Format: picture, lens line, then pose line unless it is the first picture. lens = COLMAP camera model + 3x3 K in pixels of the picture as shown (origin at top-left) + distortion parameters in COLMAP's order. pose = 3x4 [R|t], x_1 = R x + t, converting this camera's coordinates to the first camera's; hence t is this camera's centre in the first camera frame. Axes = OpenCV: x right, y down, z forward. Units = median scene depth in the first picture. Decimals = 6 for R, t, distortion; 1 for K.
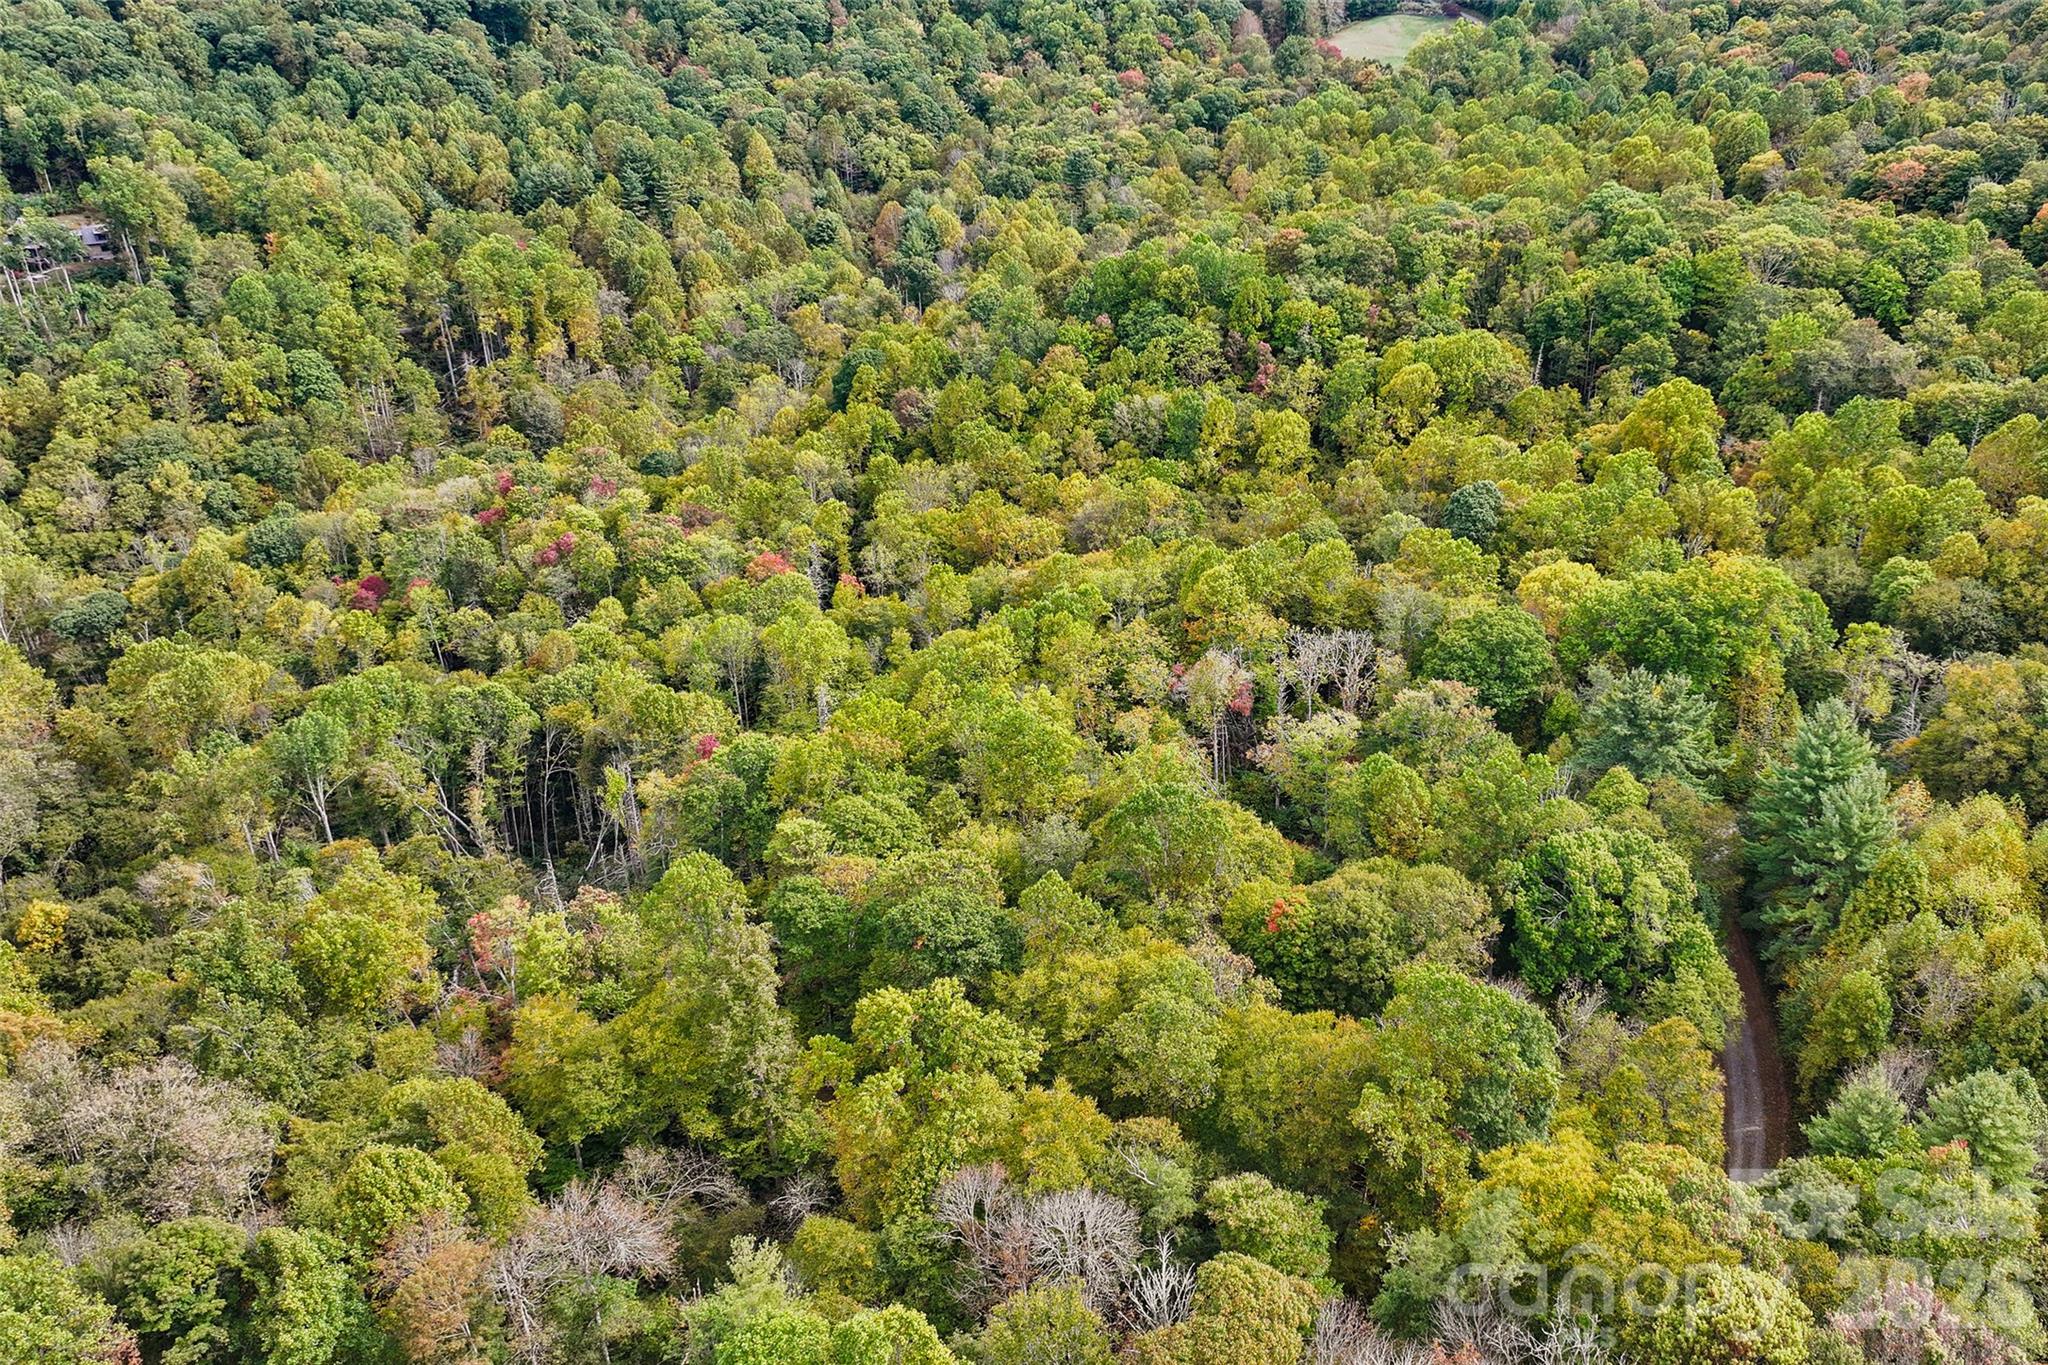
lens RADIAL K [[1698.8, 0, 1211.2], [0, 1698.8, 672.0], [0, 0, 1]] dist [0.000887, 0.013158]
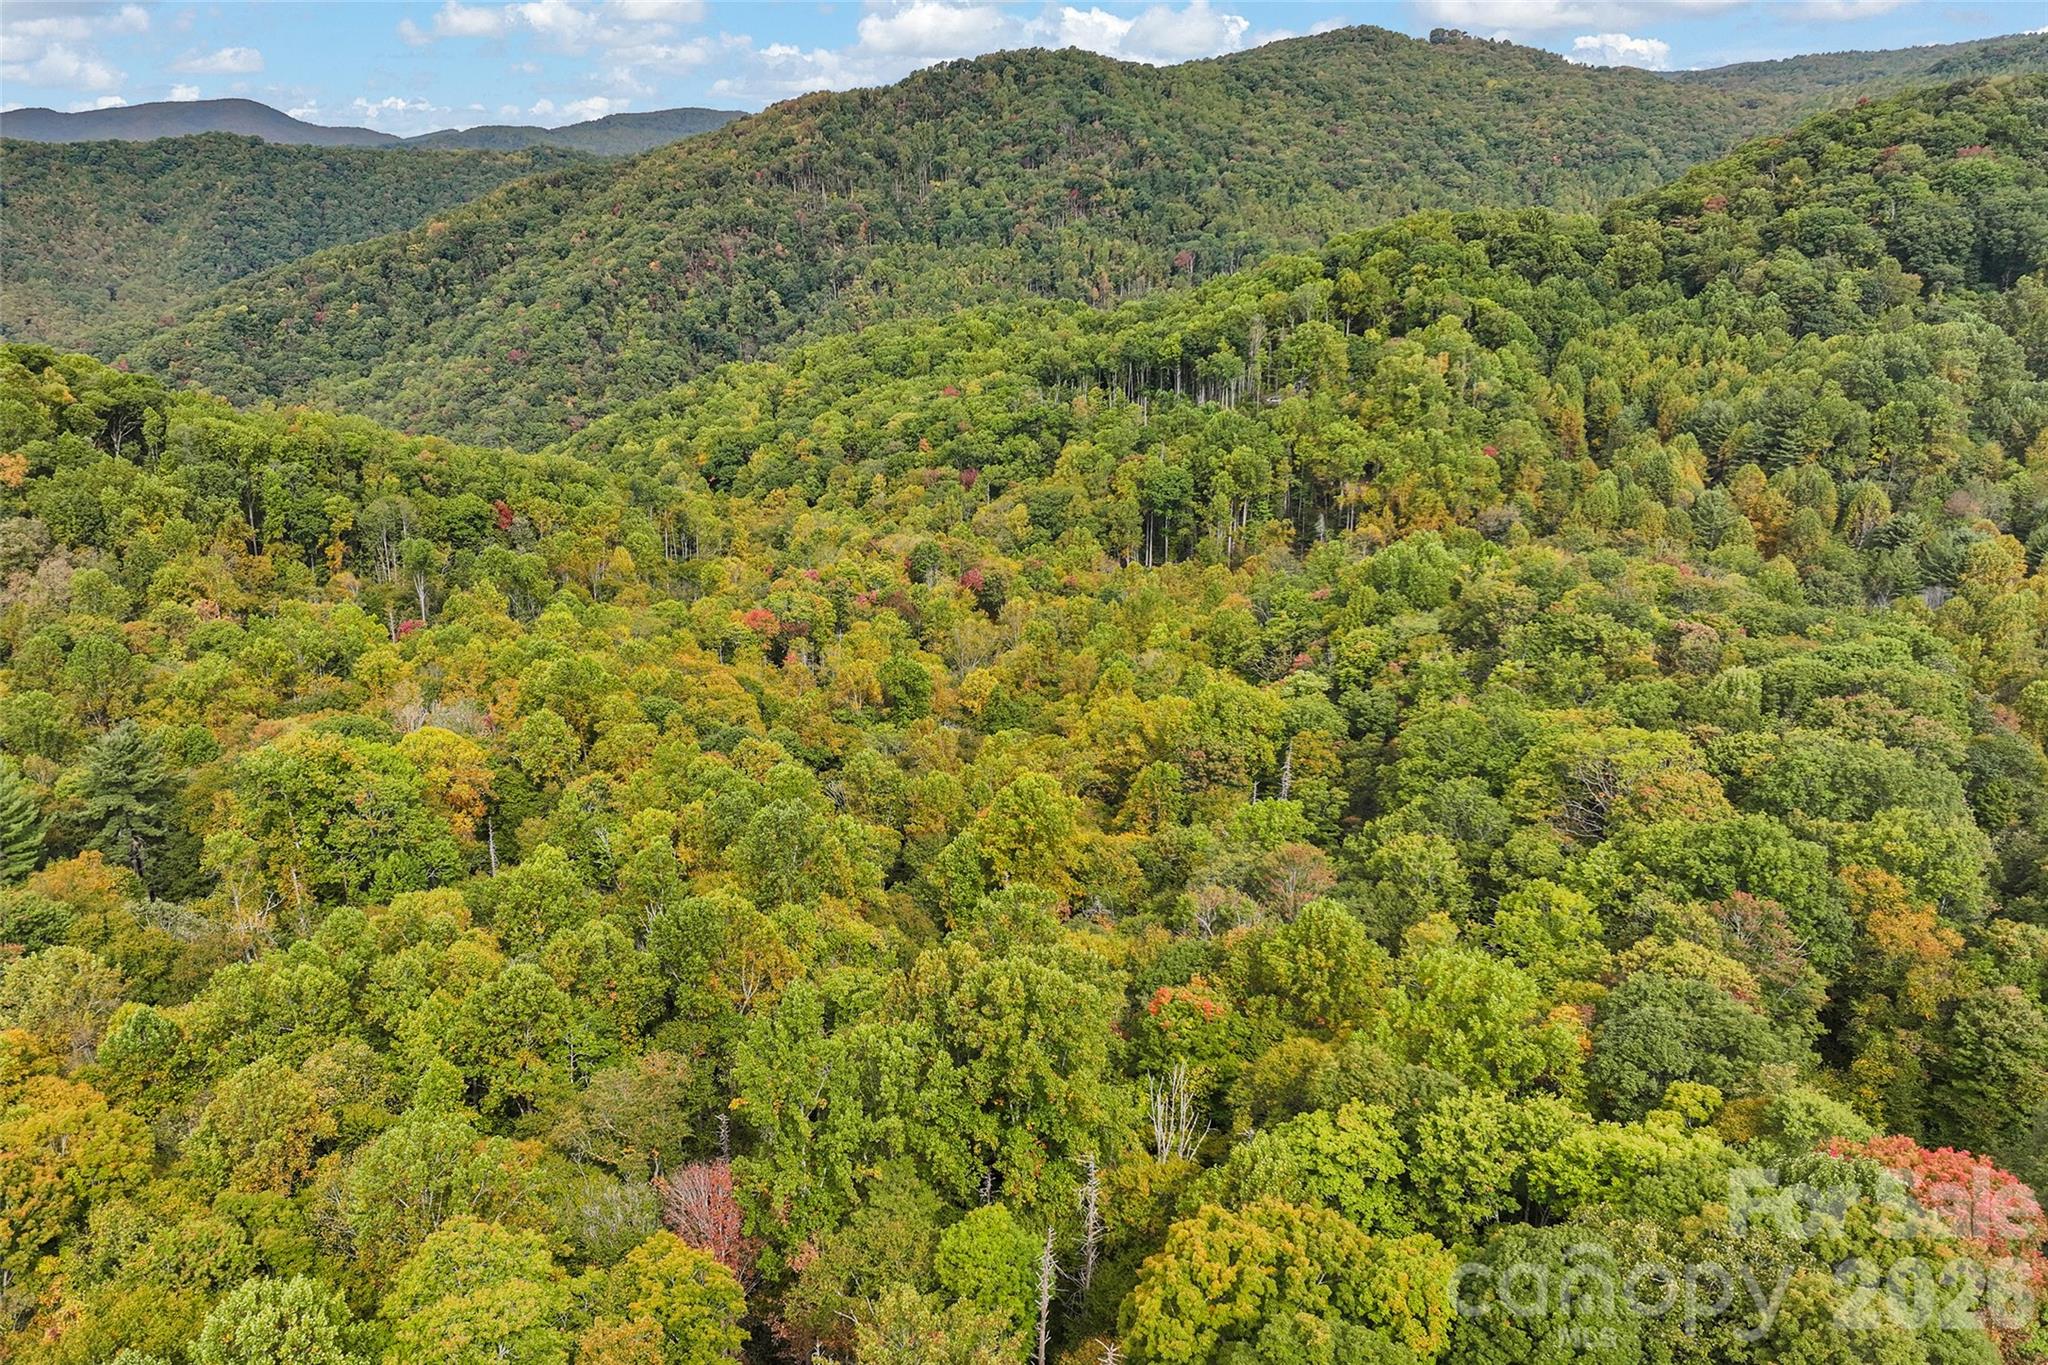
lens RADIAL K [[1677.0, 0, 856.1], [0, 1677.0, 684.5], [0, 0, 1]] dist [0.010949, -0.001093]
pose [[0.114201, 0.317986, -0.941192, 0.702158], [-0.425063, 0.871933, 0.243011, -0.263561], [0.897931, 0.372314, 0.234740, 0.580813]]
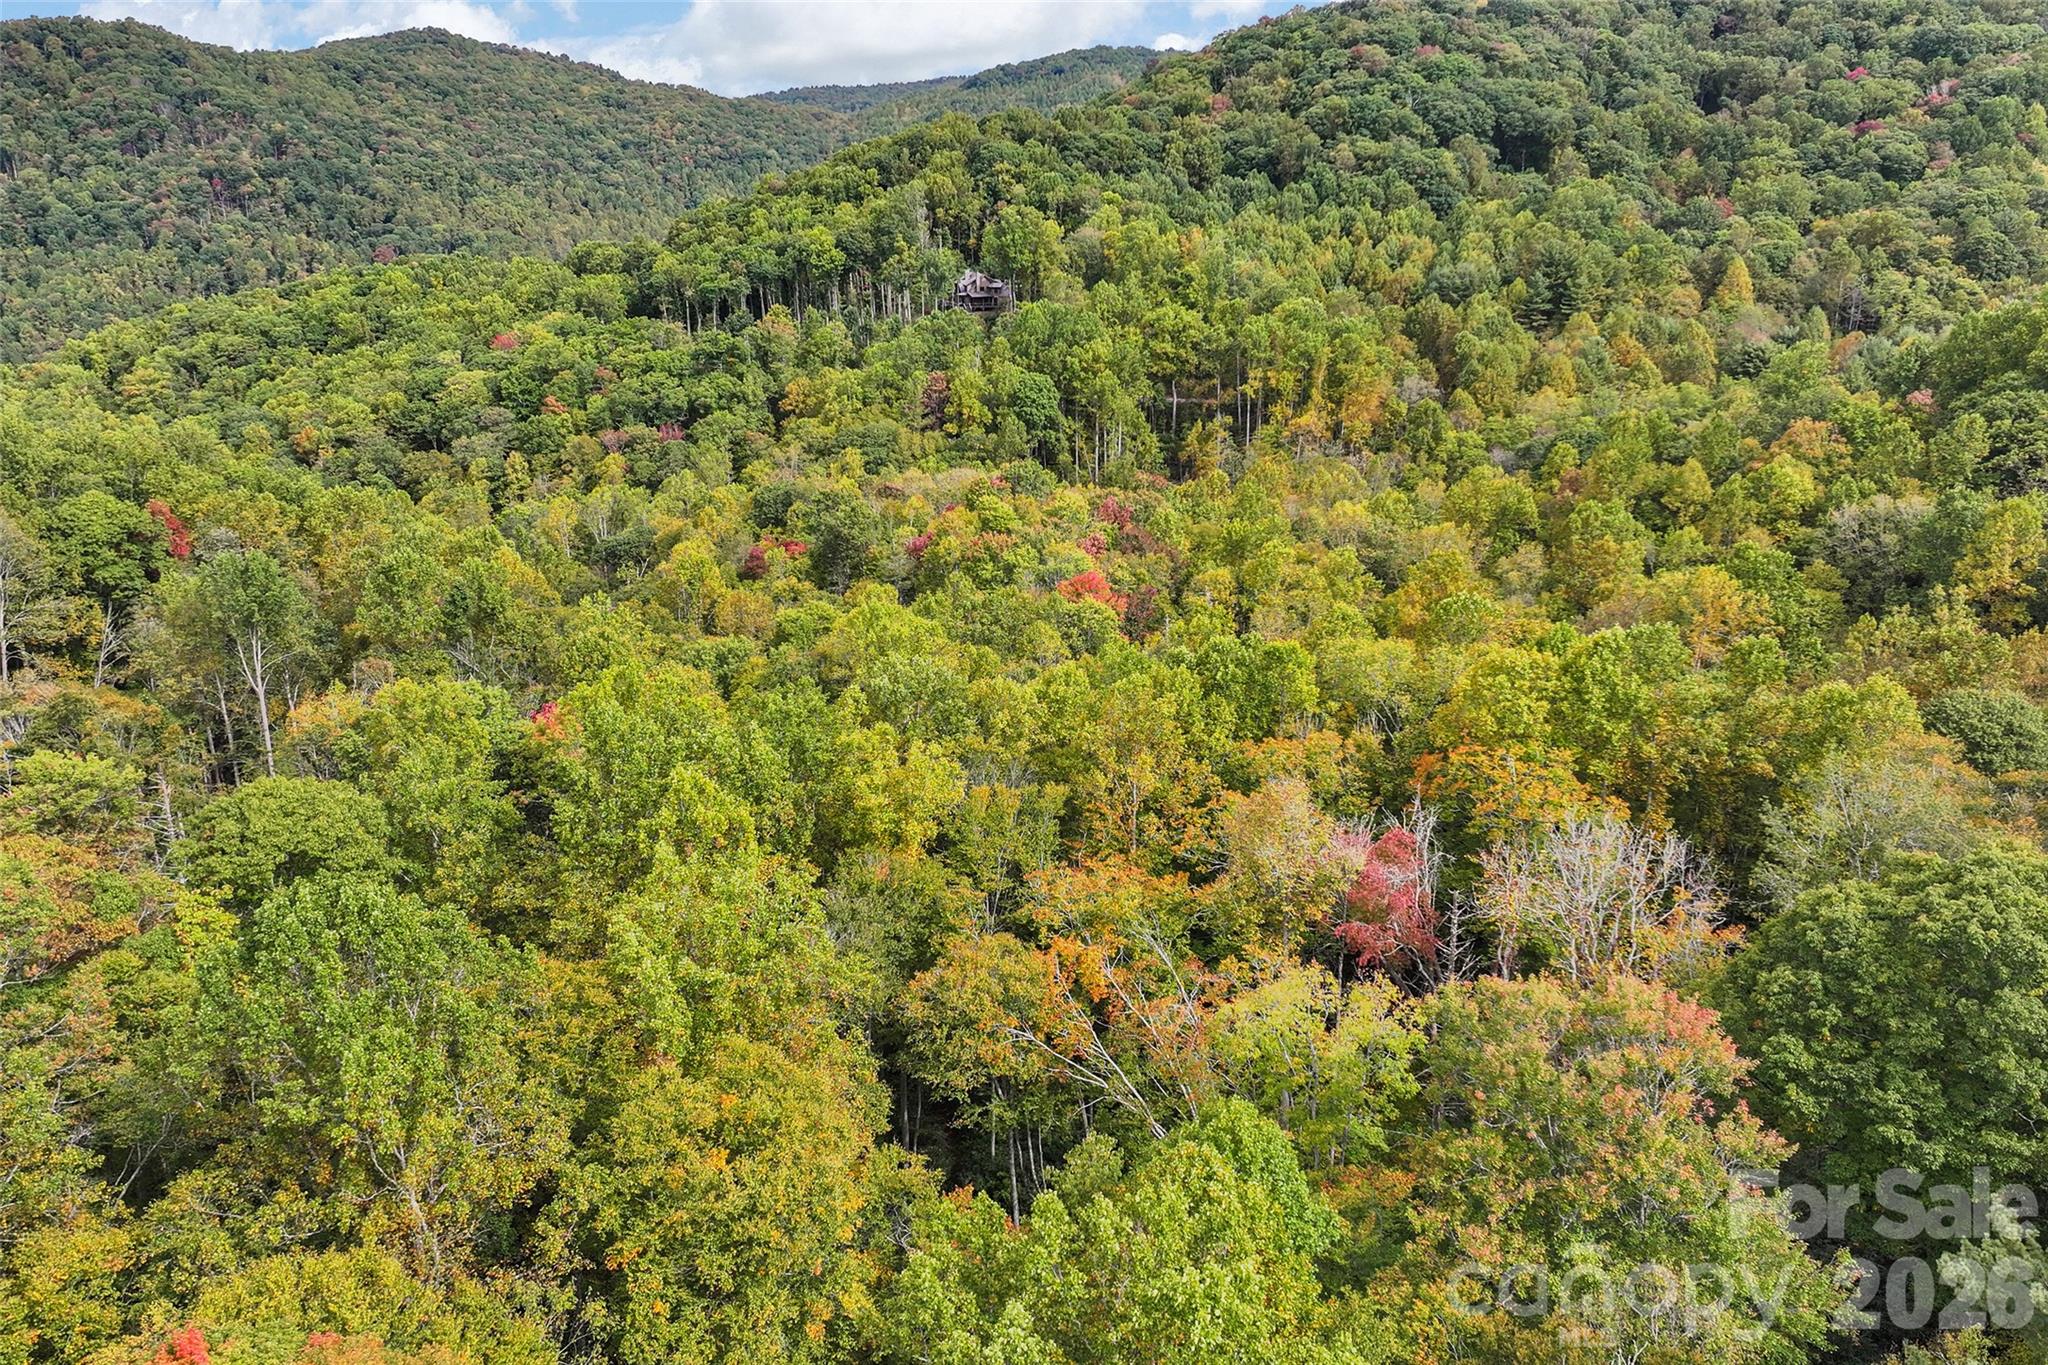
lens RADIAL K [[1694.5, 0, 1027.7], [0, 1694.5, 679.9], [0, 0, 1]] dist [0.003644, 0.004113]
pose [[0.704219, 0.204322, -0.679947, 0.135696], [-0.302337, 0.952824, -0.026809, -0.002742], [0.642392, 0.224453, 0.732771, 0.371613]]
